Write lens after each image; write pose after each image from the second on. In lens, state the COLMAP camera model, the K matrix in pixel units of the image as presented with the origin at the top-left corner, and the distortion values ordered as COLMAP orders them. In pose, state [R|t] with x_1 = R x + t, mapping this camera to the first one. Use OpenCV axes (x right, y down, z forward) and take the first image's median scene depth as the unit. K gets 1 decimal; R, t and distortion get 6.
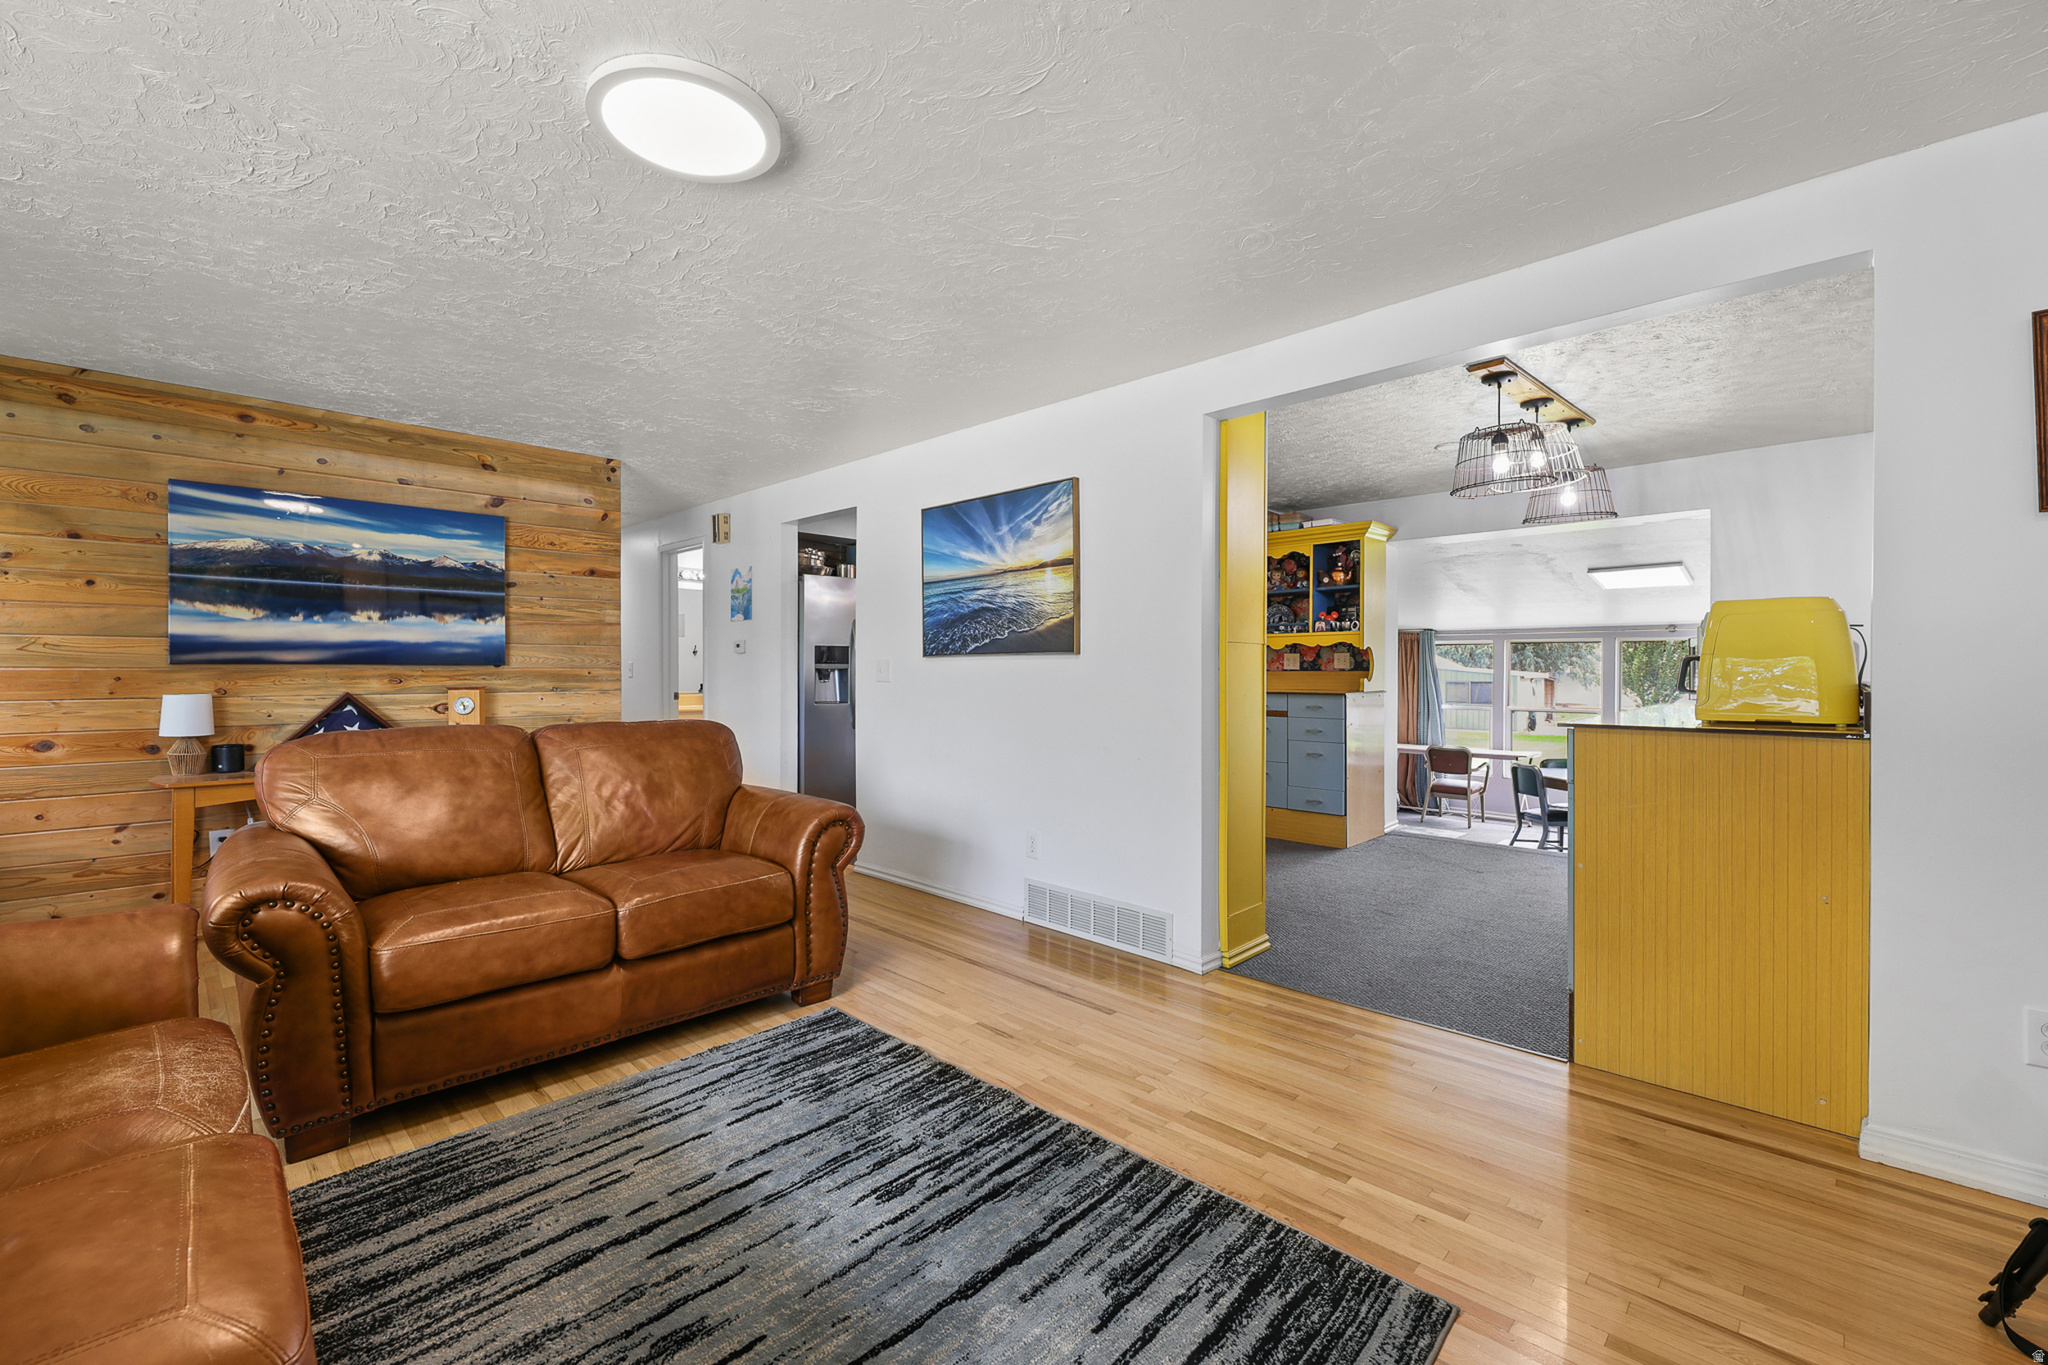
lens RADIAL K [[853.7, 0, 1007.8], [0, 853.7, 688.7], [0, 0, 1]] dist [-0.002421, -0.001827]
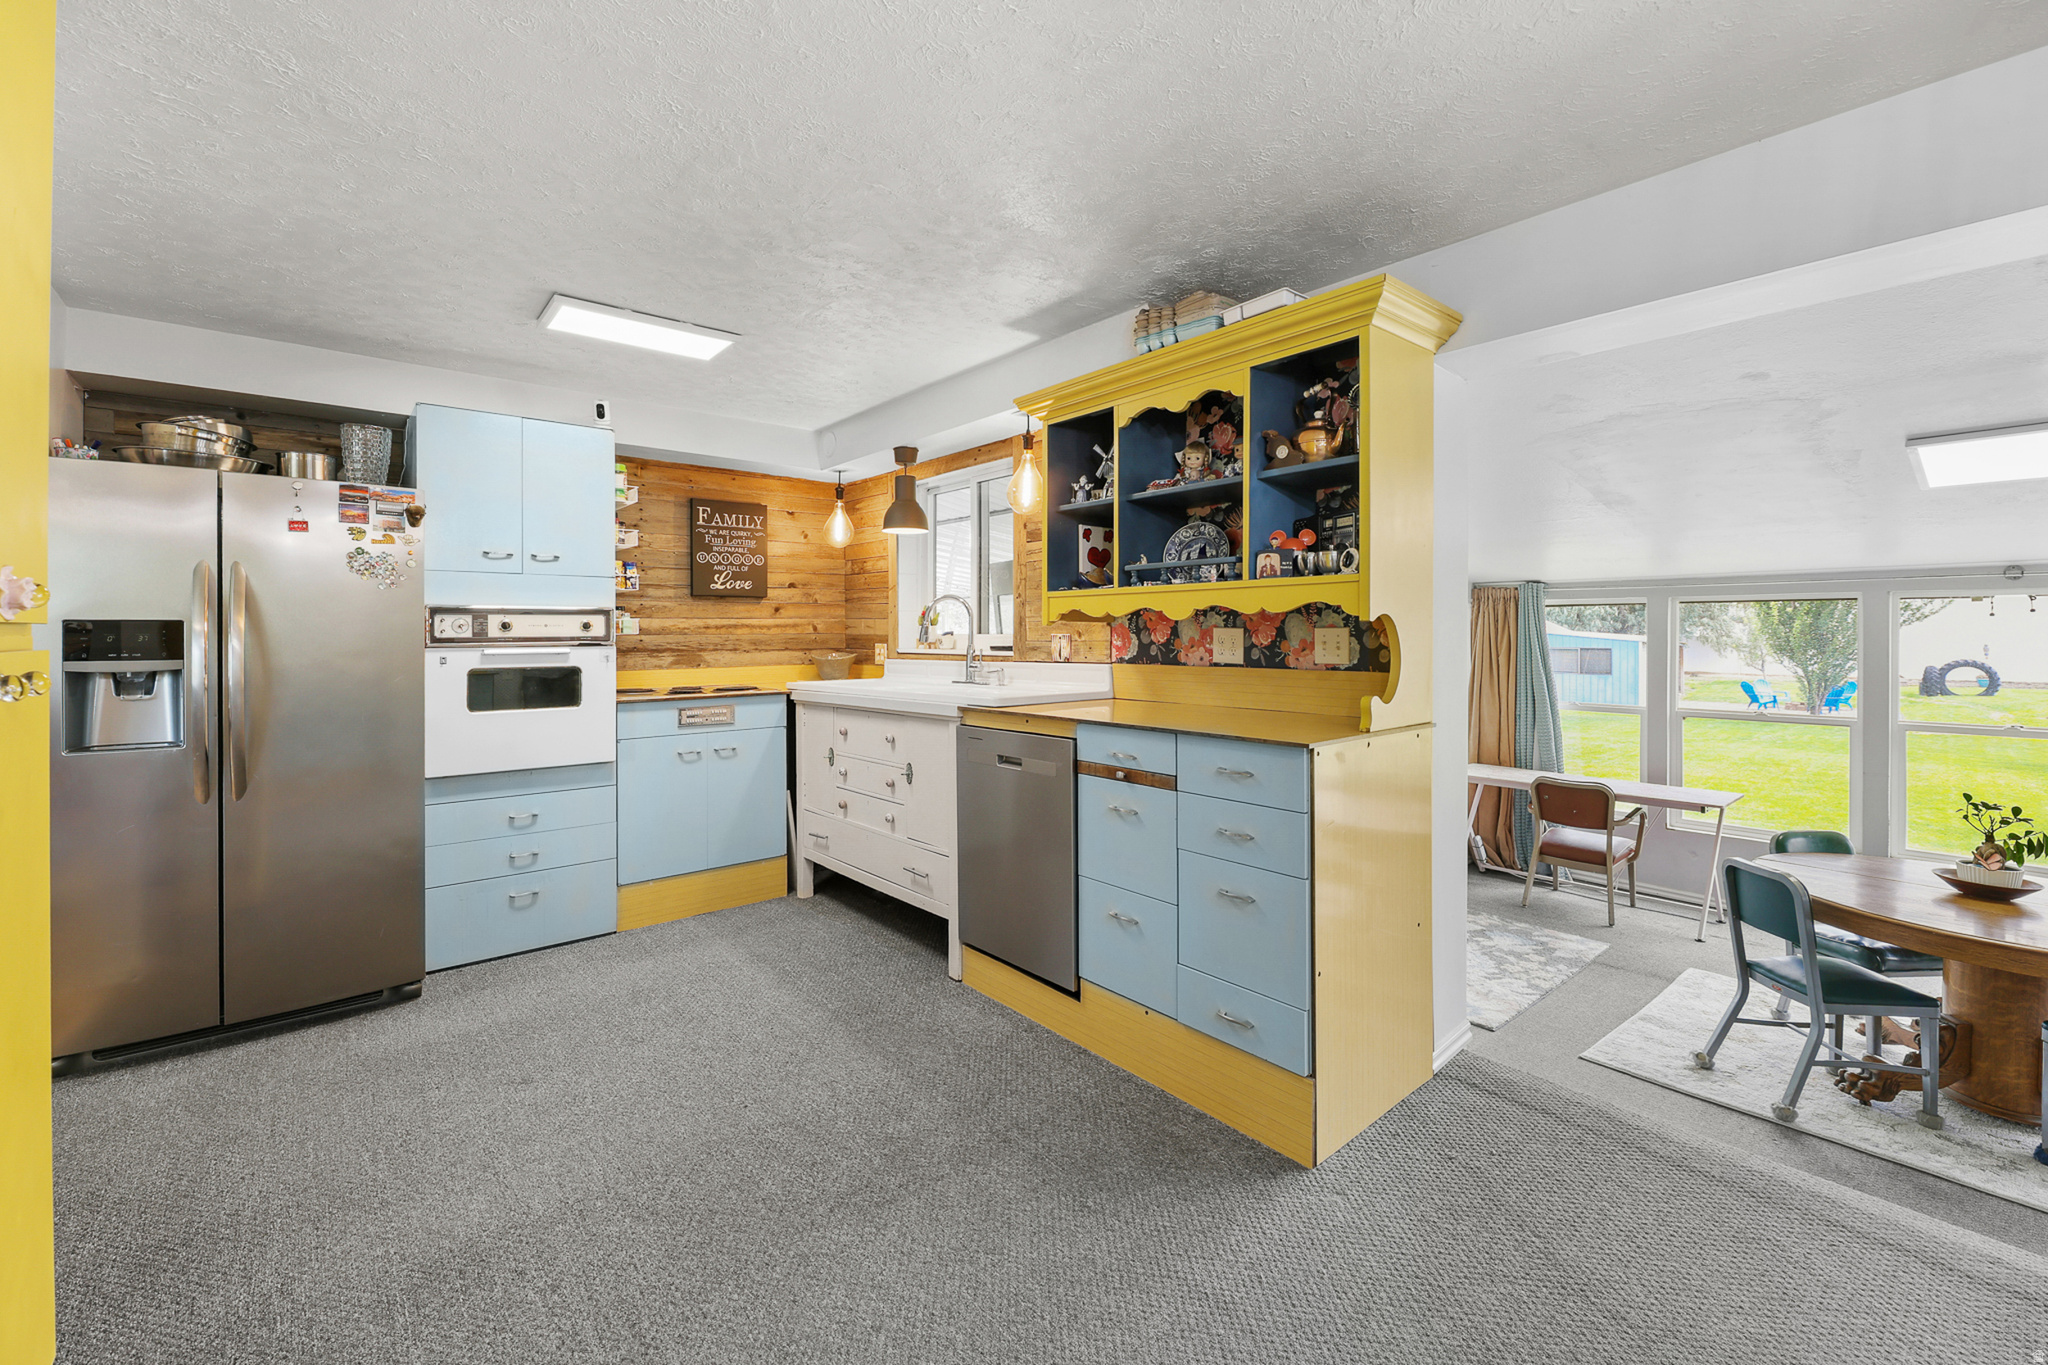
lens RADIAL K [[853.7, 0, 1017.7], [0, 853.7, 633.9], [0, 0, 1]] dist [-0.002421, -0.001827]
pose [[0.997026, -0.003711, -0.076976, 0.278549], [0.002158, 0.999793, -0.020248, -0.031799], [0.077035, 0.020022, 0.996827, 0.585571]]
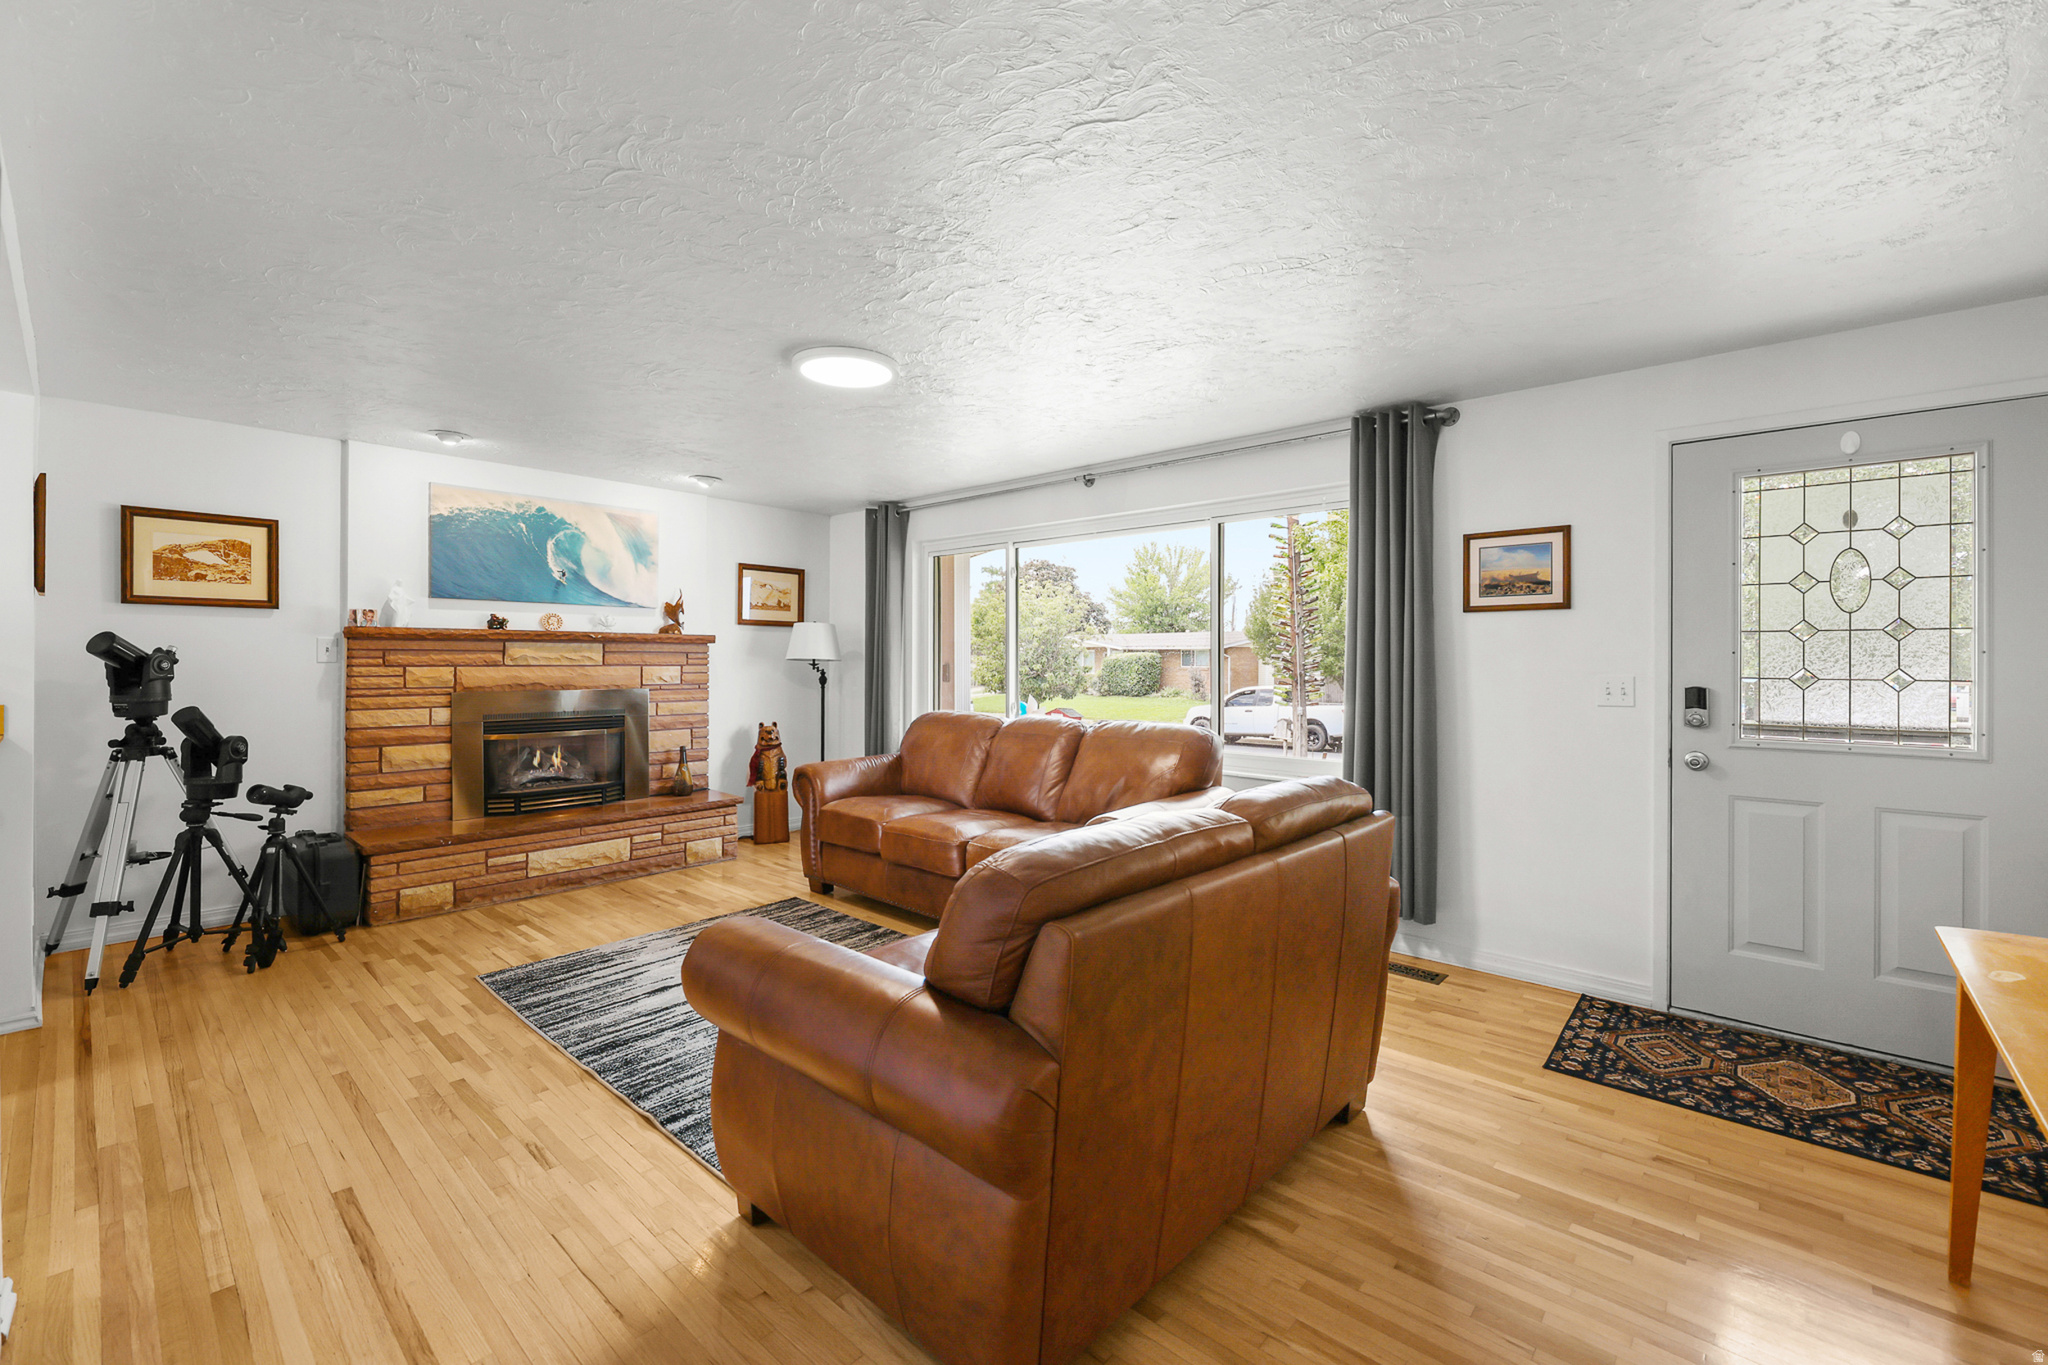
lens RADIAL K [[853.7, 0, 984.2], [0, 853.7, 655.5], [0, 0, 1]] dist [-0.002421, -0.001827]
pose [[-0.999868, -0.006073, -0.015103, -0.201371], [-0.006416, 0.999721, 0.022750, -0.041412], [0.014960, 0.022844, -0.999627, 0.867126]]
